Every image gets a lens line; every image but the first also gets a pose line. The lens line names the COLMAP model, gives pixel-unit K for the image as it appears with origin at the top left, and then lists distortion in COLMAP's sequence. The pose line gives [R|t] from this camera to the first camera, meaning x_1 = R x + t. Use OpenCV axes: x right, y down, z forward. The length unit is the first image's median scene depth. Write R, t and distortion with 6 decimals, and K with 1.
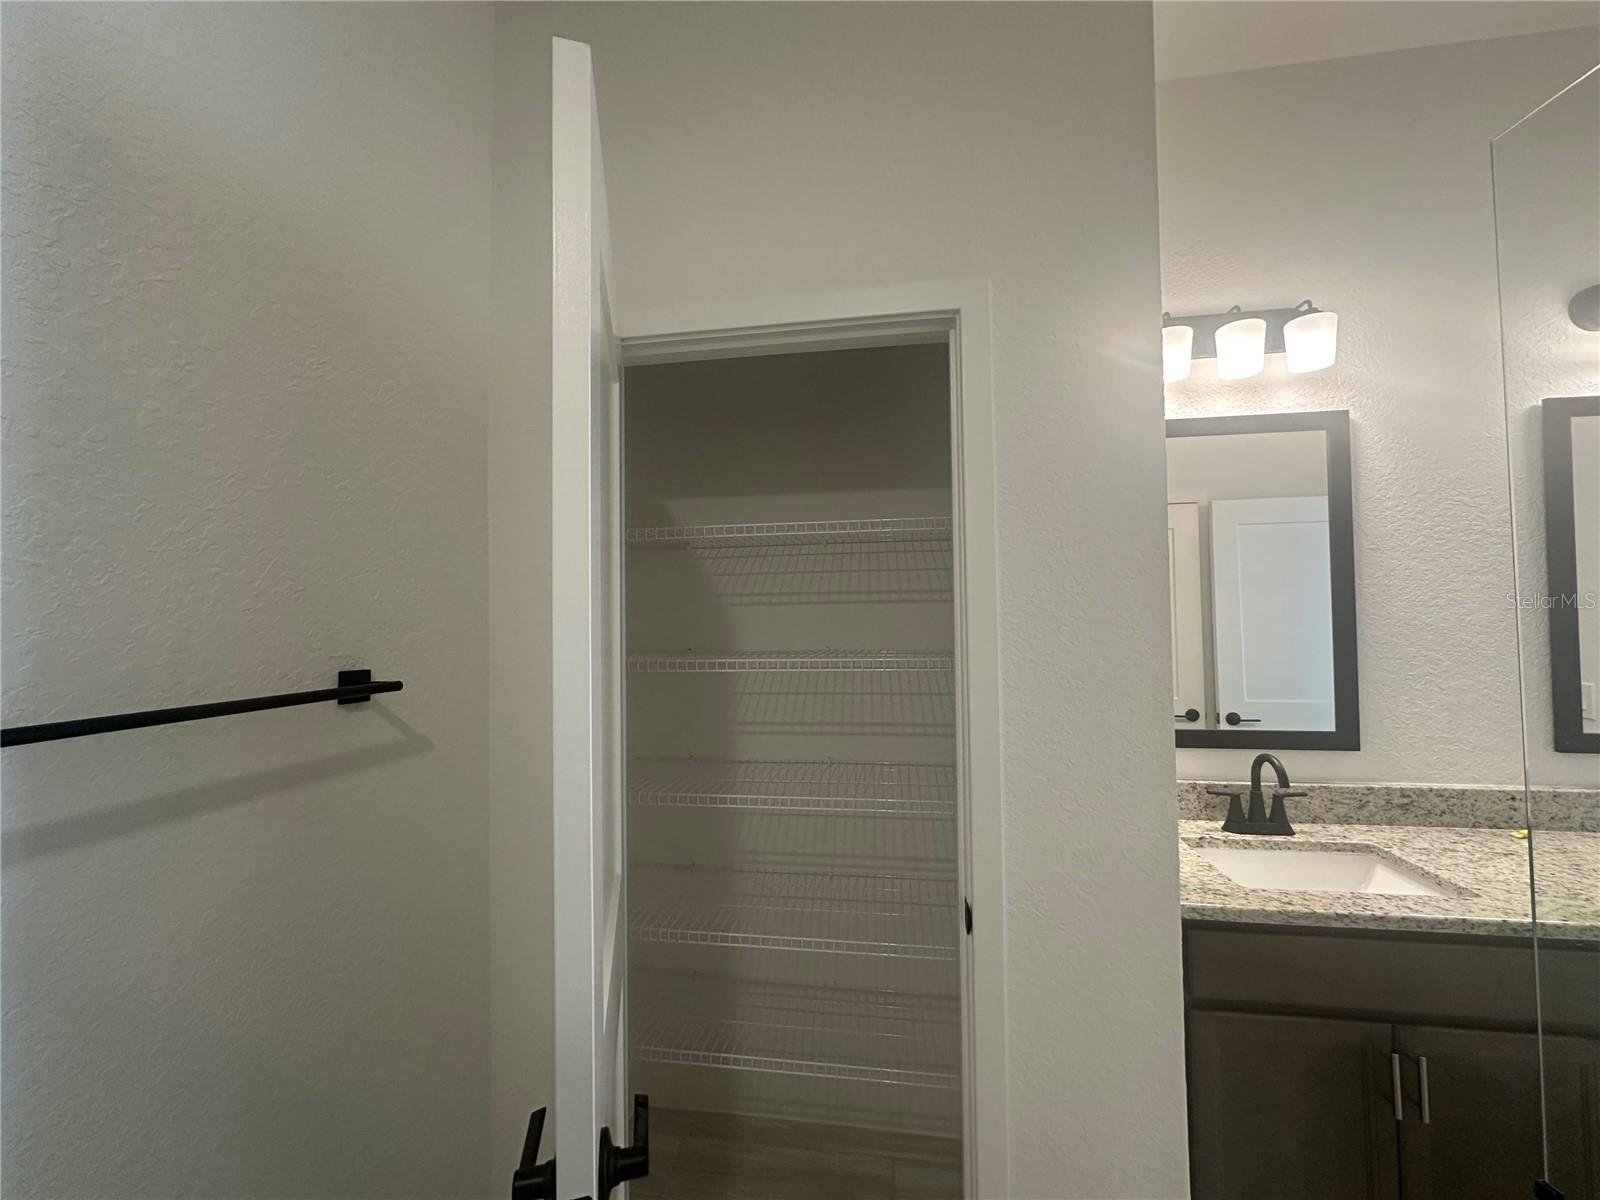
lens RADIAL K [[626.4, 0, 815.4], [0, 626.4, 598.4], [0, 0, 1]] dist [-0.017893, 0.001260]
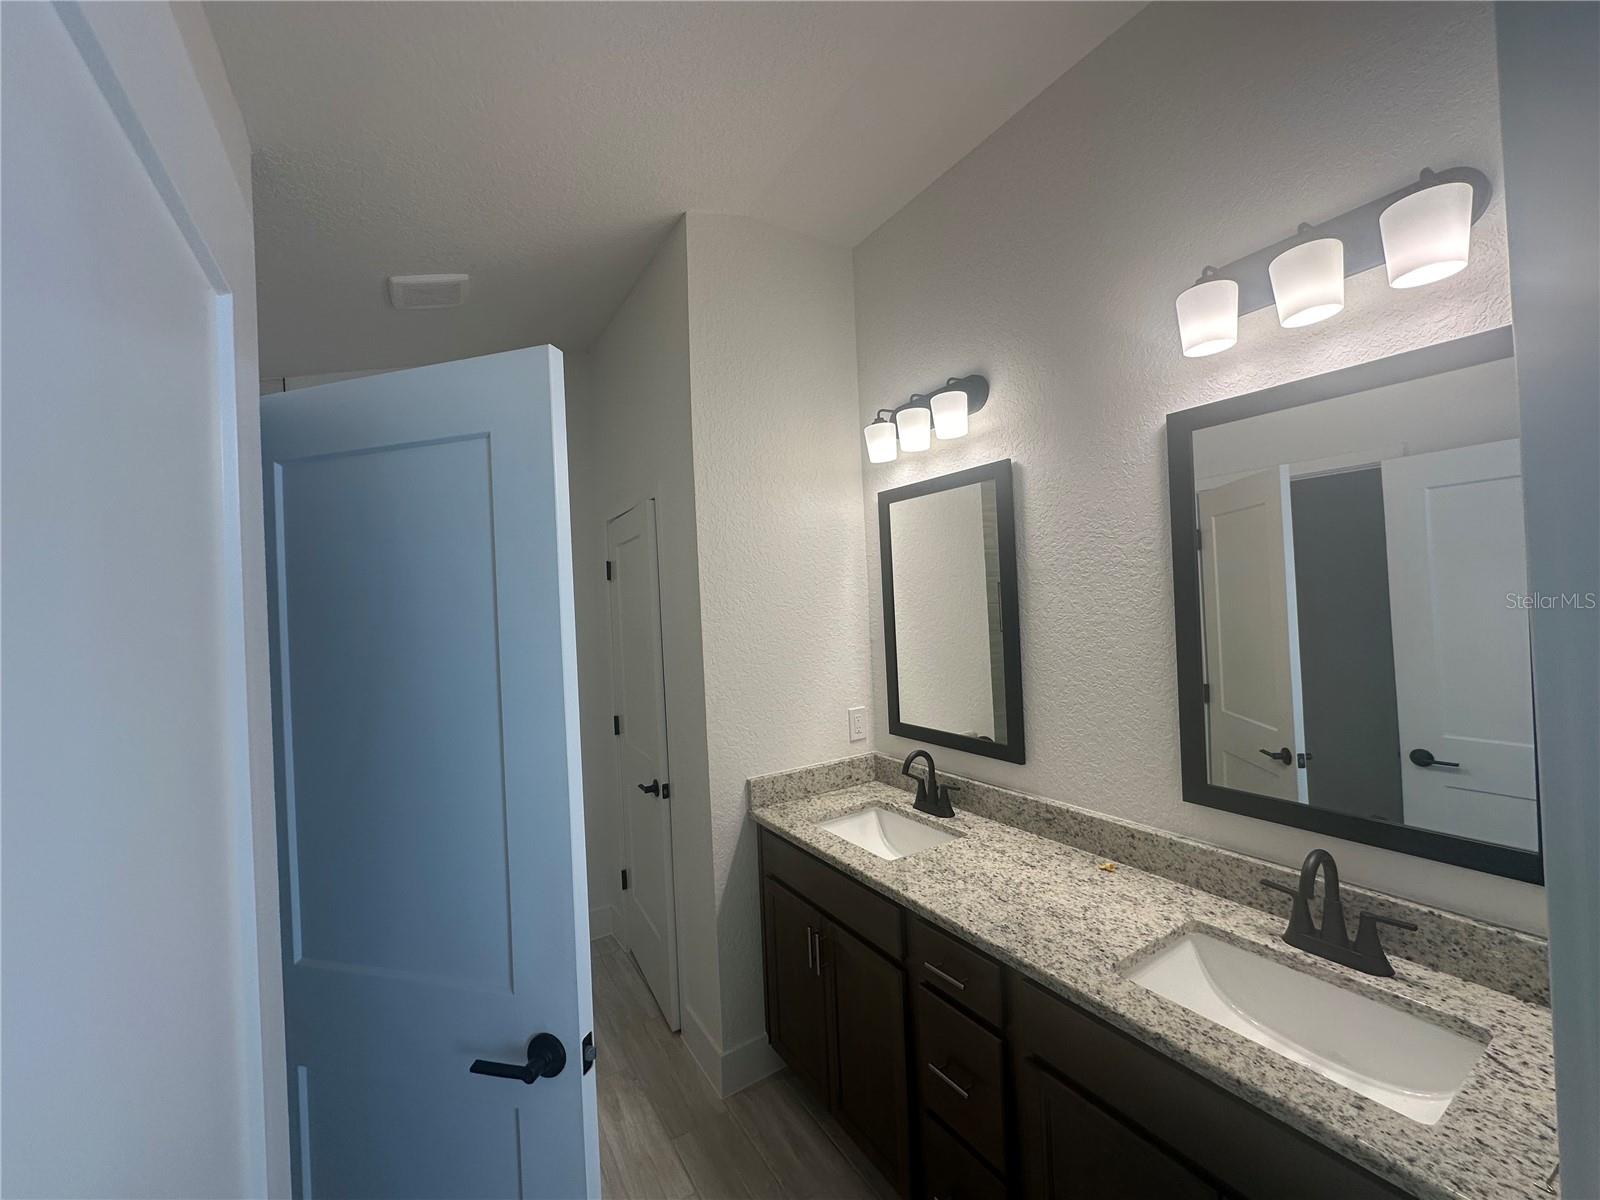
lens RADIAL K [[626.4, 0, 795.7], [0, 626.4, 601.1], [0, 0, 1]] dist [-0.017893, 0.001260]
pose [[0.675482, -0.018958, -0.737133, 1.473226], [0.054581, 0.998213, 0.024343, -0.101603], [0.735354, -0.056677, 0.675309, -0.051164]]
